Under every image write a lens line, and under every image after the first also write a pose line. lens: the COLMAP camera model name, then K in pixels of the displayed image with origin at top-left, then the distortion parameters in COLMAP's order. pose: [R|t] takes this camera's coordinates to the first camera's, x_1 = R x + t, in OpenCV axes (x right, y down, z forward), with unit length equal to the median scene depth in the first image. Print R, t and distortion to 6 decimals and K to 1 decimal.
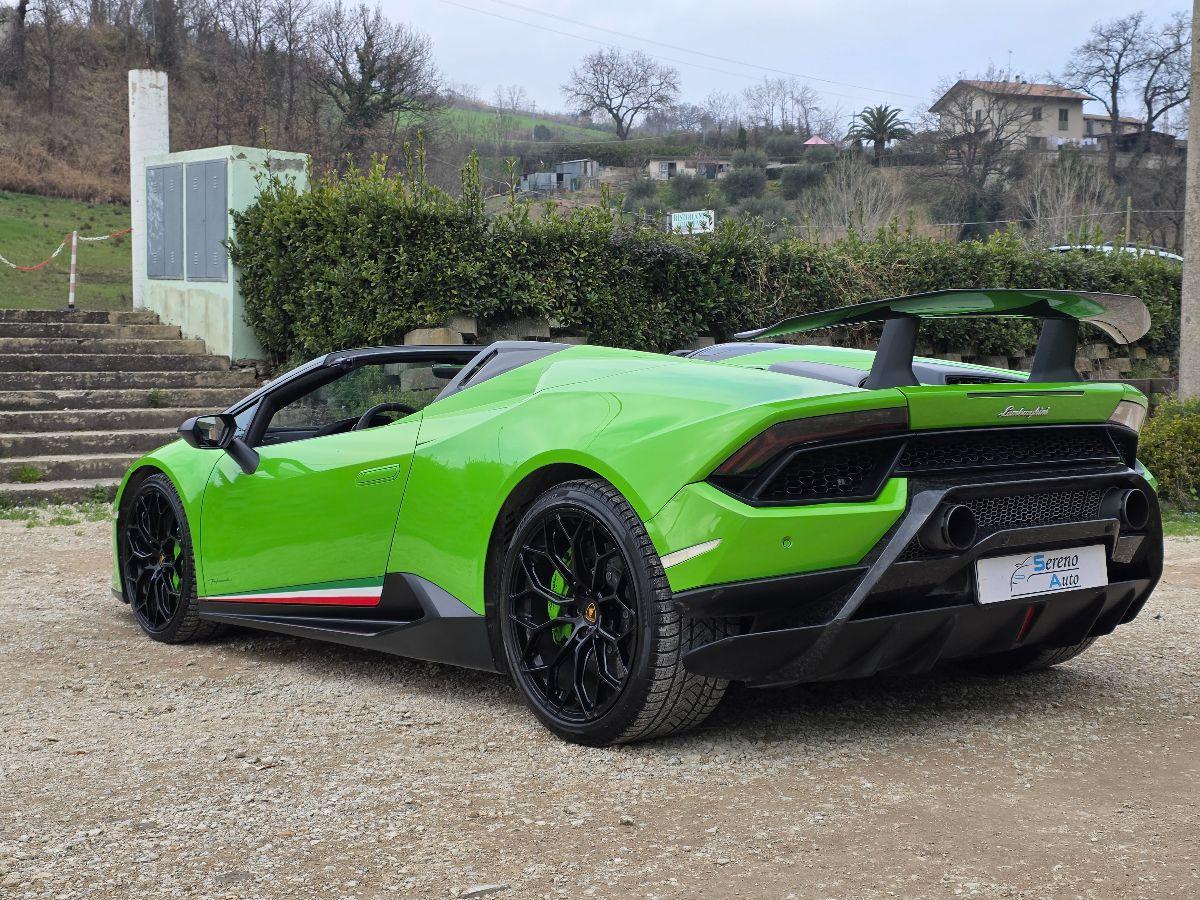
lens RADIAL K [[1609.6, 0, 588.0], [0, 1609.6, 451.7], [0, 0, 1]] dist [0.071670, 0.000000]
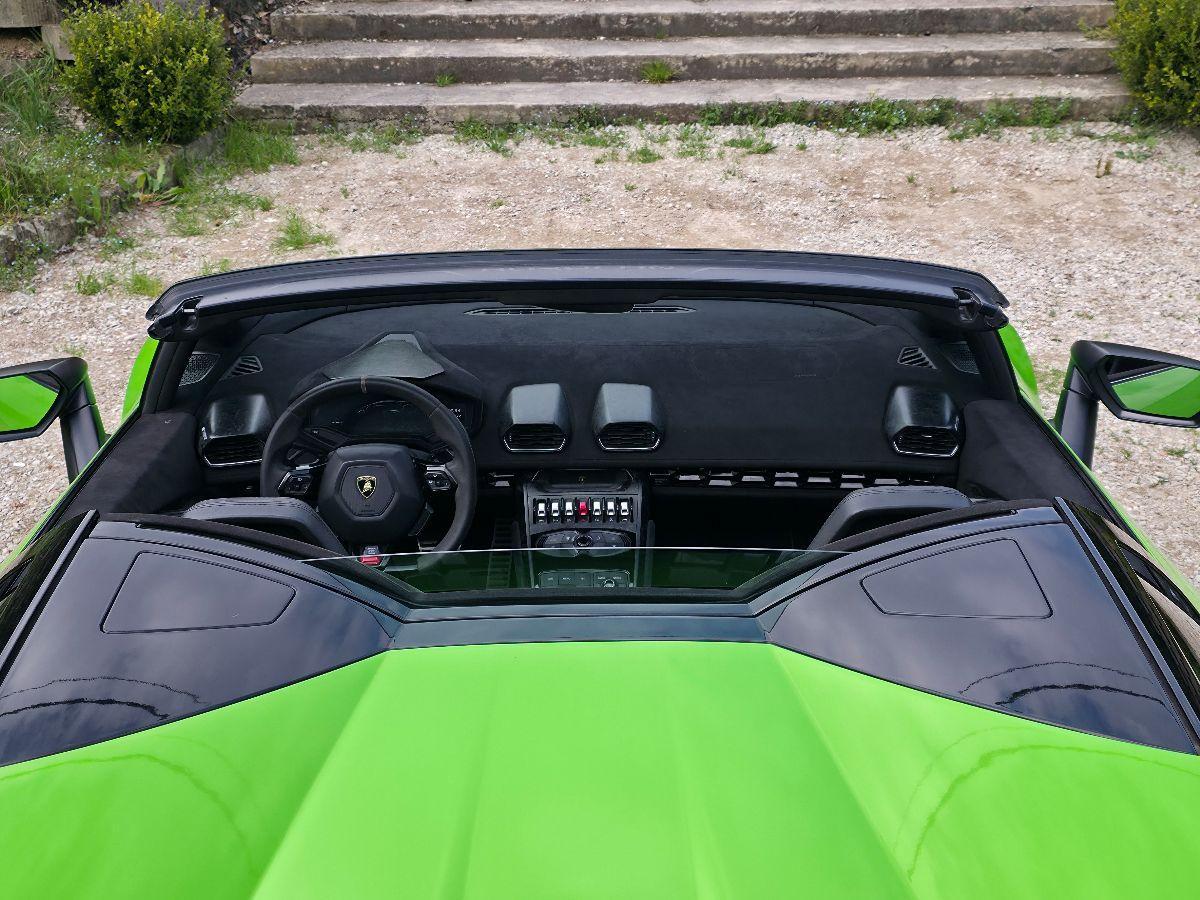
lens RADIAL K [[1421.3, 0, 606.3], [0, 1421.3, 461.0], [0, 0, 1]] dist [0.051861, 0.000000]
pose [[0.800888, 0.254228, -0.542168, 0.094154], [-0.027943, 0.920284, 0.390252, -0.100212], [0.598161, -0.297398, 0.744149, 0.434932]]
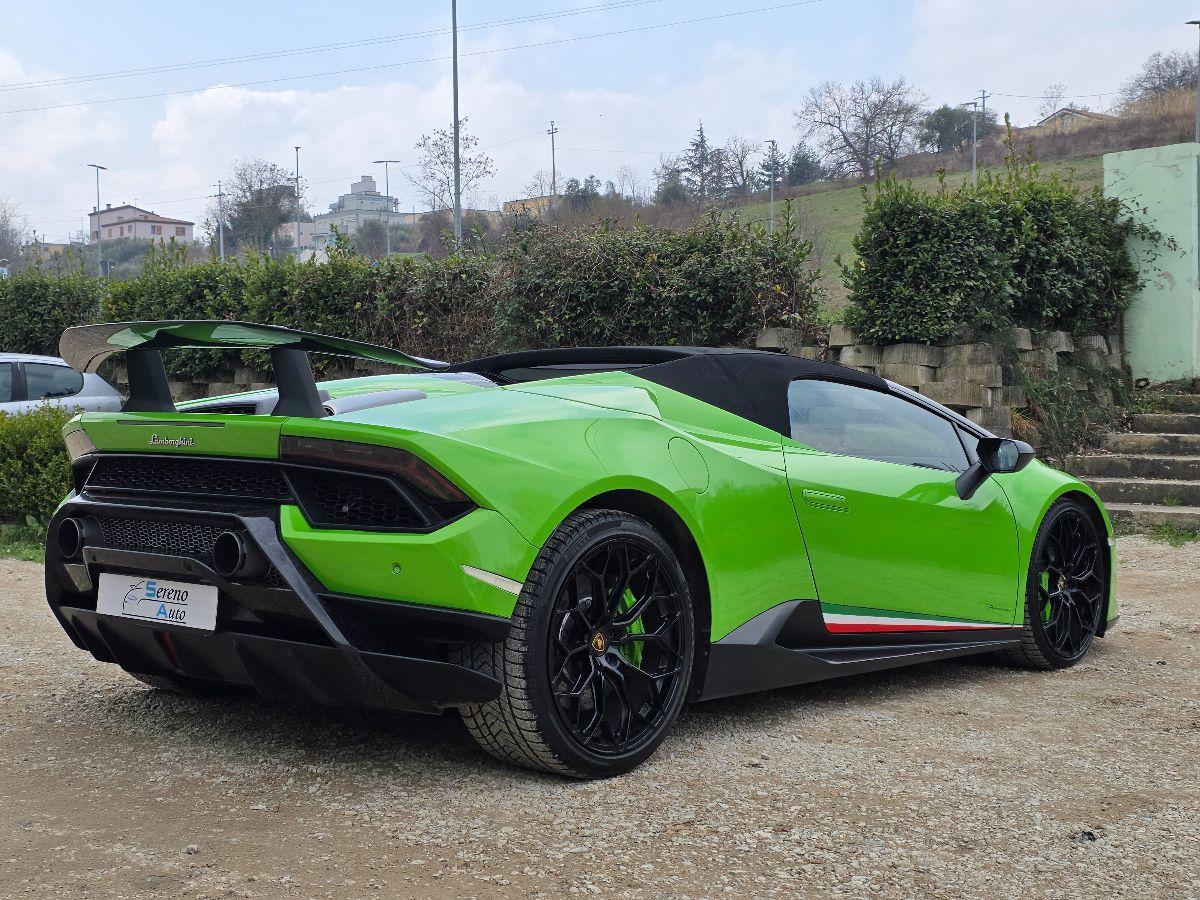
lens RADIAL K [[1609.6, 0, 603.6], [0, 1609.6, 457.4], [0, 0, 1]] dist [0.071670, 0.000000]
pose [[0.202766, 0.045013, -0.978192, 0.545353], [-0.053228, 0.997973, 0.034890, -0.026428], [0.977779, 0.044993, 0.204751, 0.438808]]
